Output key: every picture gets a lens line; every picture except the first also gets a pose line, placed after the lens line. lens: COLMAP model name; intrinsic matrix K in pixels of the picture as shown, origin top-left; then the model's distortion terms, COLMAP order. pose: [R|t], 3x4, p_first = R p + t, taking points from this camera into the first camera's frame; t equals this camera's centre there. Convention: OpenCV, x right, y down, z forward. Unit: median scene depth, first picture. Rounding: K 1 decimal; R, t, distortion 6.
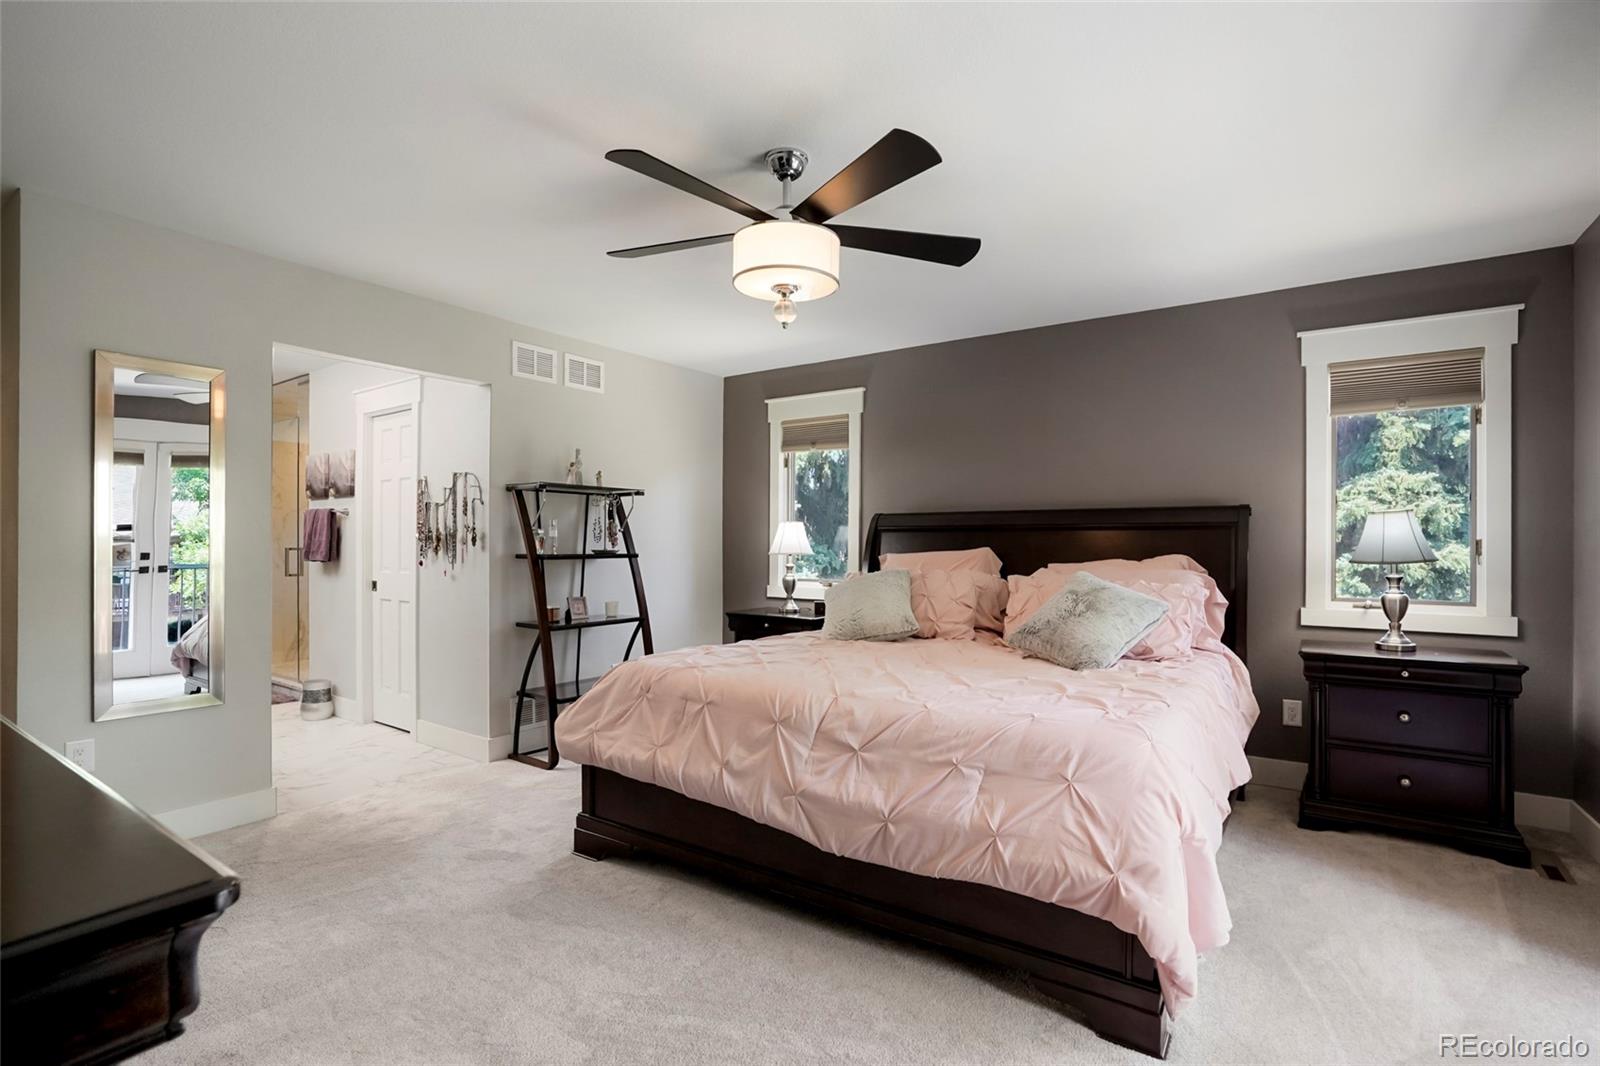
lens RADIAL K [[696.9, 0, 802.9], [0, 696.9, 553.5], [0, 0, 1]] dist [-0.042566, 0.000046]
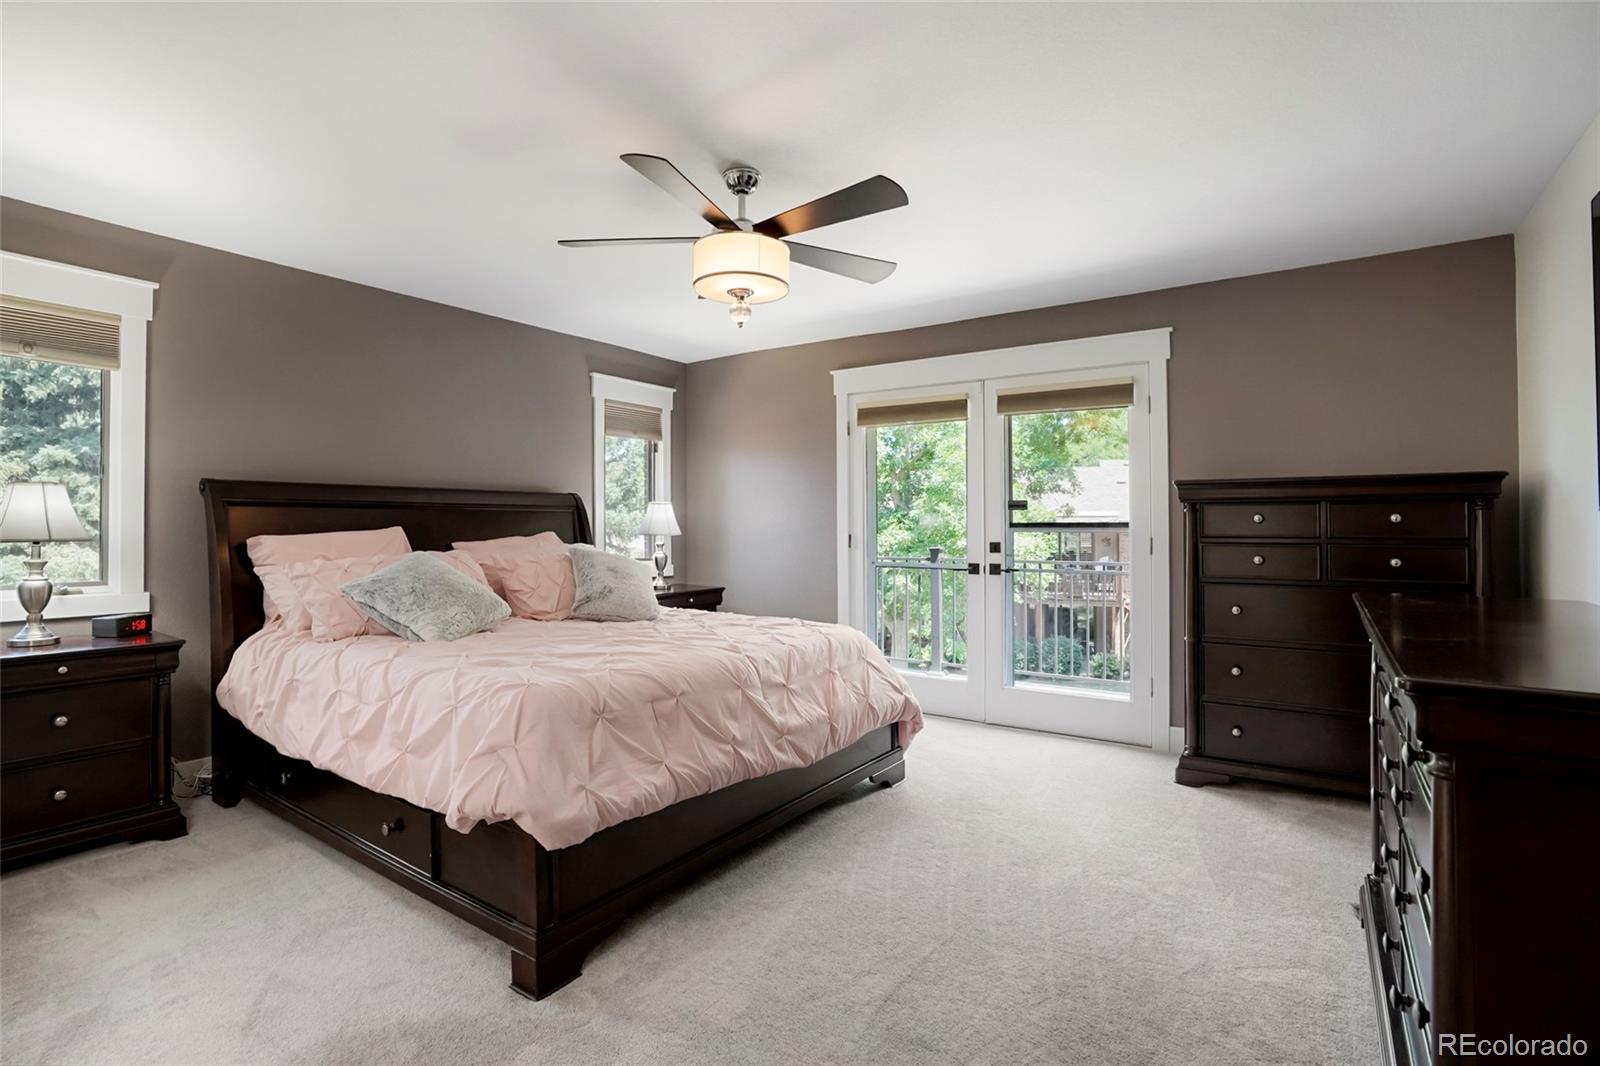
lens RADIAL K [[772.4, 0, 771.5], [0, 772.4, 533.0], [0, 0, 1]] dist [-0.025573, 0.000045]
pose [[0.038436, -0.003799, 0.999254, -0.682997], [0.003300, 0.999988, 0.003675, -0.003364], [-0.999256, 0.003156, 0.038448, 0.495347]]
